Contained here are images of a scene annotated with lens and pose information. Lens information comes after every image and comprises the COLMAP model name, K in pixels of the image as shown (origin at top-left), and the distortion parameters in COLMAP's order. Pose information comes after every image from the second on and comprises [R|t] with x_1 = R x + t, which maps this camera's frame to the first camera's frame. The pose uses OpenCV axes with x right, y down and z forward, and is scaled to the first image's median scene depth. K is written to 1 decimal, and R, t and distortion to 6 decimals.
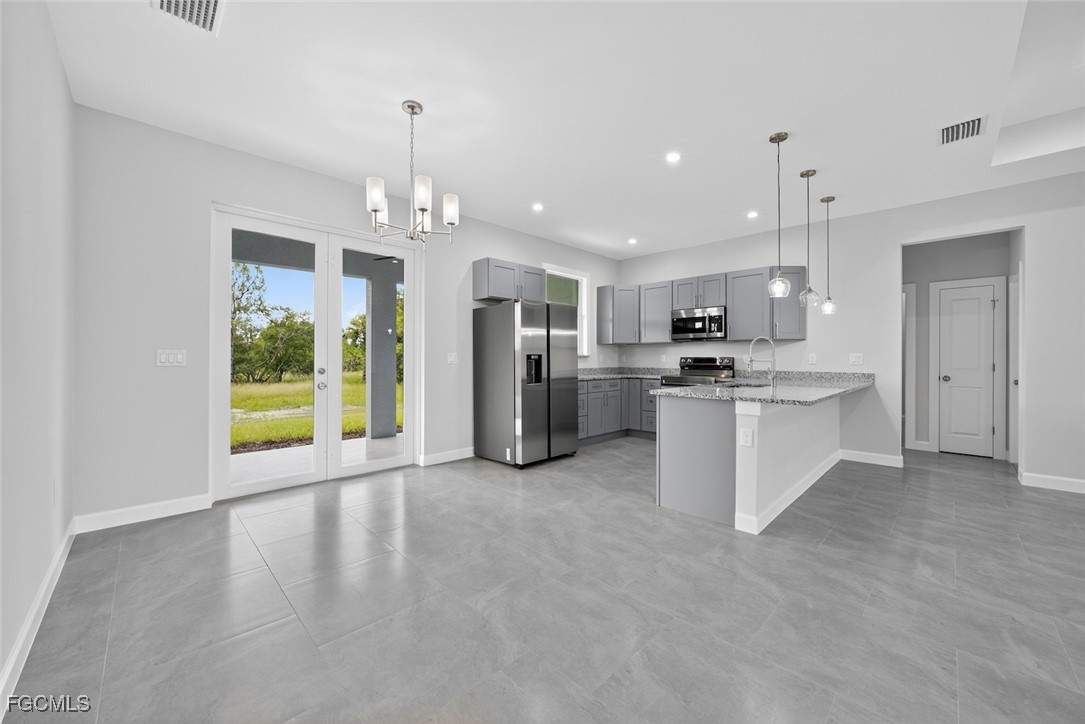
lens RADIAL K [[404.8, 0, 540.9], [0, 404.8, 359.8], [0, 0, 1]] dist [-0.011237, 0.000520]
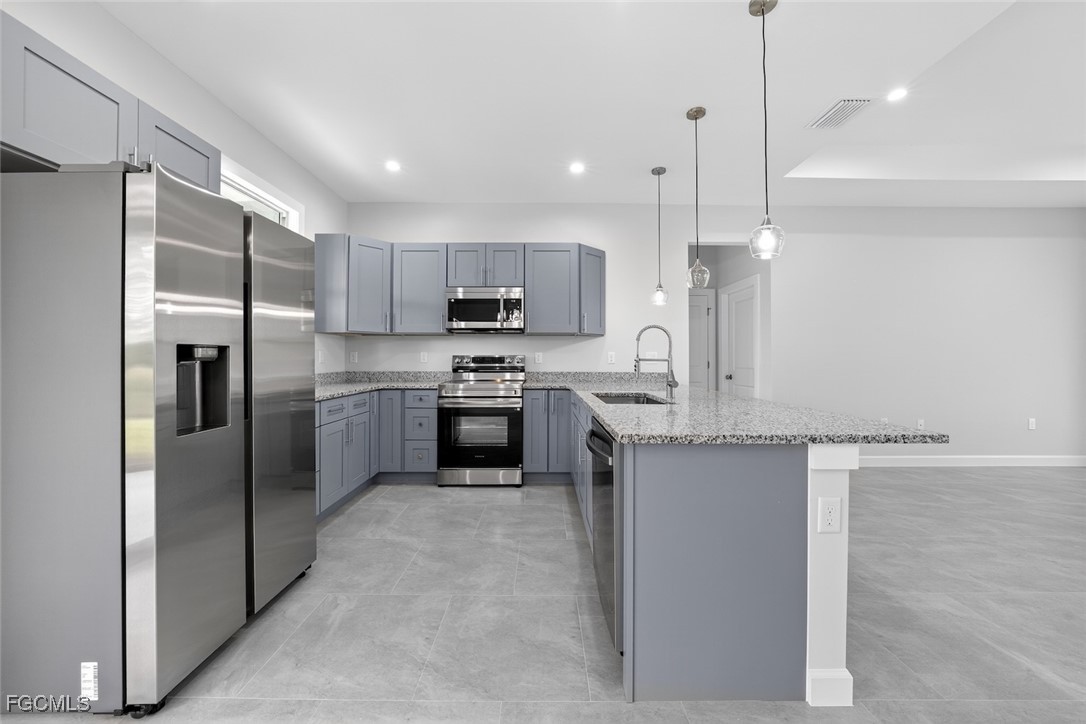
lens RADIAL K [[395.3, 0, 541.3], [0, 395.3, 354.1], [0, 0, 1]] dist [-0.011577, 0.000058]
pose [[0.697502, 0.006209, 0.716556, -0.054658], [0.002179, 0.999939, -0.010785, -0.001006], [-0.716580, 0.009084, 0.697446, 0.578487]]
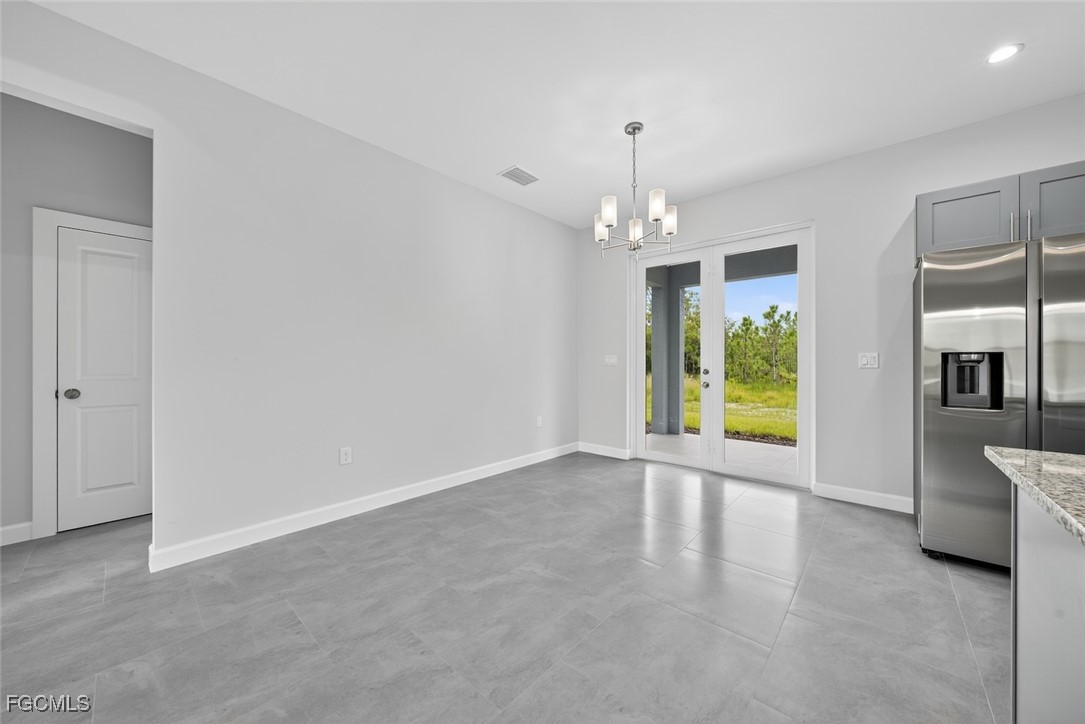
lens RADIAL K [[384.4, 0, 547.7], [0, 384.4, 363.1], [0, 0, 1]] dist [-0.015325, 0.000195]
pose [[0.075269, 0.003885, -0.997156, 0.430745], [-0.002914, 0.999989, 0.003677, 0.000940], [0.997159, 0.002629, 0.075279, 0.432831]]
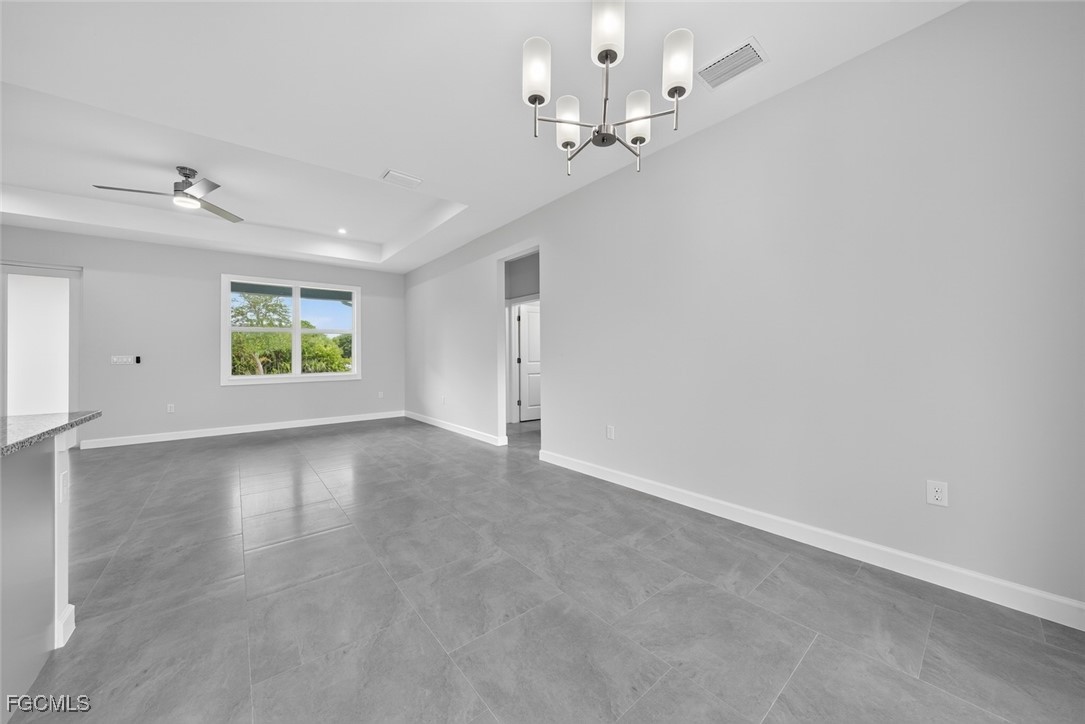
lens RADIAL K [[381.2, 0, 551.0], [0, 381.2, 354.9], [0, 0, 1]] dist [-0.020262, 0.000170]
pose [[-0.997589, 0.006821, 0.069061, -0.175713], [0.006707, 0.999976, -0.001876, -0.002341], [-0.069072, -0.001408, -0.997611, 0.957496]]
